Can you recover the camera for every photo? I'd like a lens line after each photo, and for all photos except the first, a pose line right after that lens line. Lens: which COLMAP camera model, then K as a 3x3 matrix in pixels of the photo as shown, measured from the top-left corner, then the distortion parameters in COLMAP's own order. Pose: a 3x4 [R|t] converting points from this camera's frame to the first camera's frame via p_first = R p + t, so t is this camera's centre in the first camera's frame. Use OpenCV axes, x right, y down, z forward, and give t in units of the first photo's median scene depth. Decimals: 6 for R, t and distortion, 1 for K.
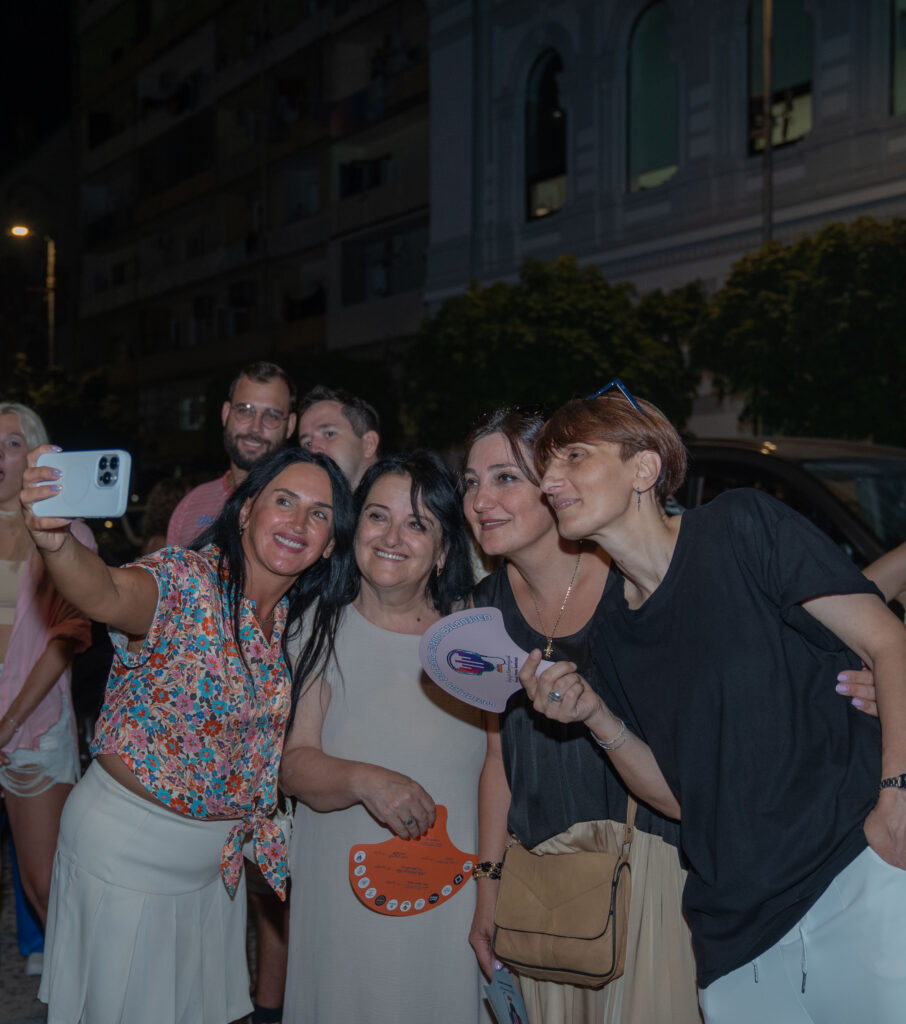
lens RADIAL K [[1518.7, 0, 445.5], [0, 1518.7, 512.6], [0, 0, 1]] dist [-0.007933, 0.000000]
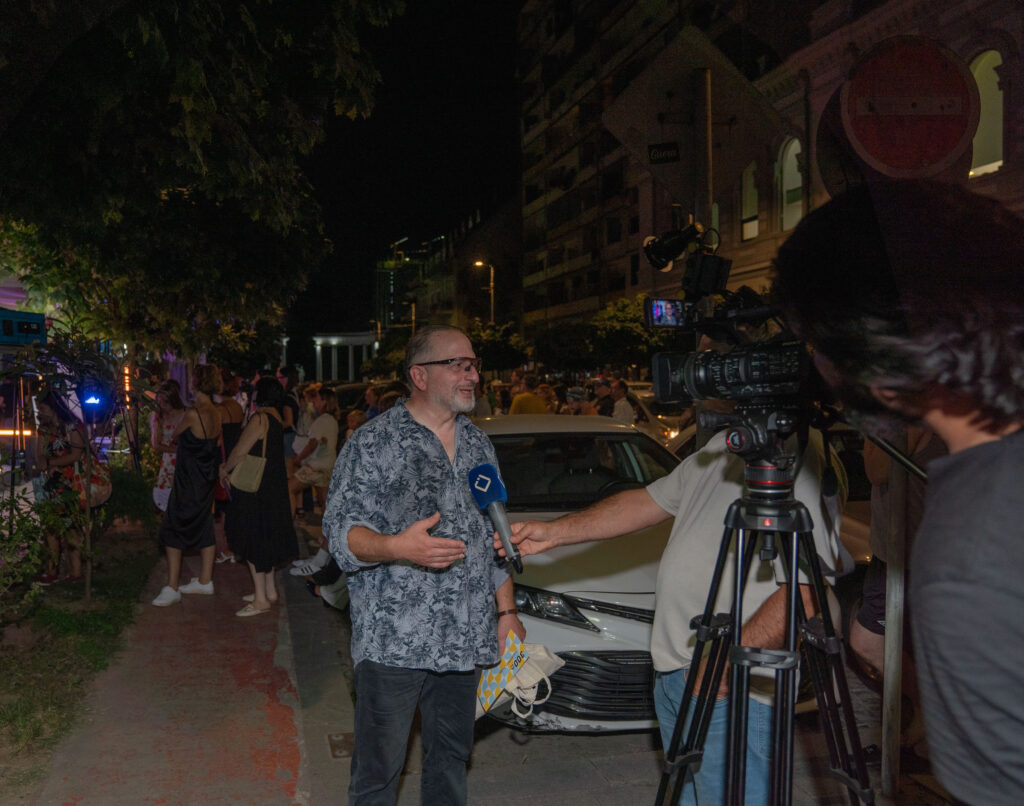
lens RADIAL K [[957.6, 0, 508.0], [0, 957.6, 407.5], [0, 0, 1]] dist [-0.054066, 0.000000]
pose [[0.956257, 0.007606, -0.292430, 0.192880], [0.001633, 0.999508, 0.031335, -0.010218], [0.292525, -0.030441, 0.955773, -0.397342]]
